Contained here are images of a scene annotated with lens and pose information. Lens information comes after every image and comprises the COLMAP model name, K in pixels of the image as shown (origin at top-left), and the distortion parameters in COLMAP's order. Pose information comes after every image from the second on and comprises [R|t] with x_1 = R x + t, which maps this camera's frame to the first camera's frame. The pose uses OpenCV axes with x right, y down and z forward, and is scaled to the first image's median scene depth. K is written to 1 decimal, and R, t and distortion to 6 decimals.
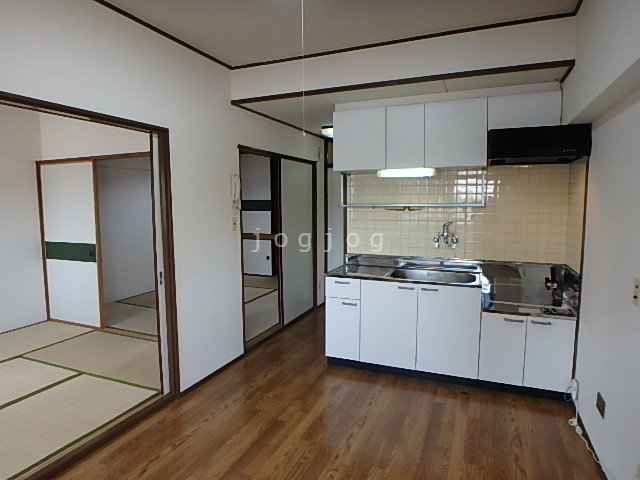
lens RADIAL K [[390.4, 0, 316.8], [0, 390.4, 237.5], [0, 0, 1]] dist [-0.028595, 0.001104]
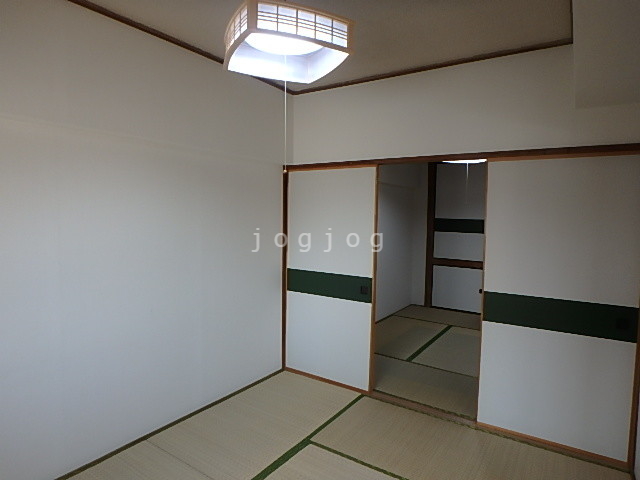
lens RADIAL K [[390.4, 0, 316.8], [0, 390.4, 237.5], [0, 0, 1]] dist [-0.028595, 0.001104]
pose [[0.980886, 0.036894, -0.191055, -0.517634], [-0.044405, 0.998394, -0.035181, -0.028095], [0.189450, 0.042993, 0.980949, 0.240984]]
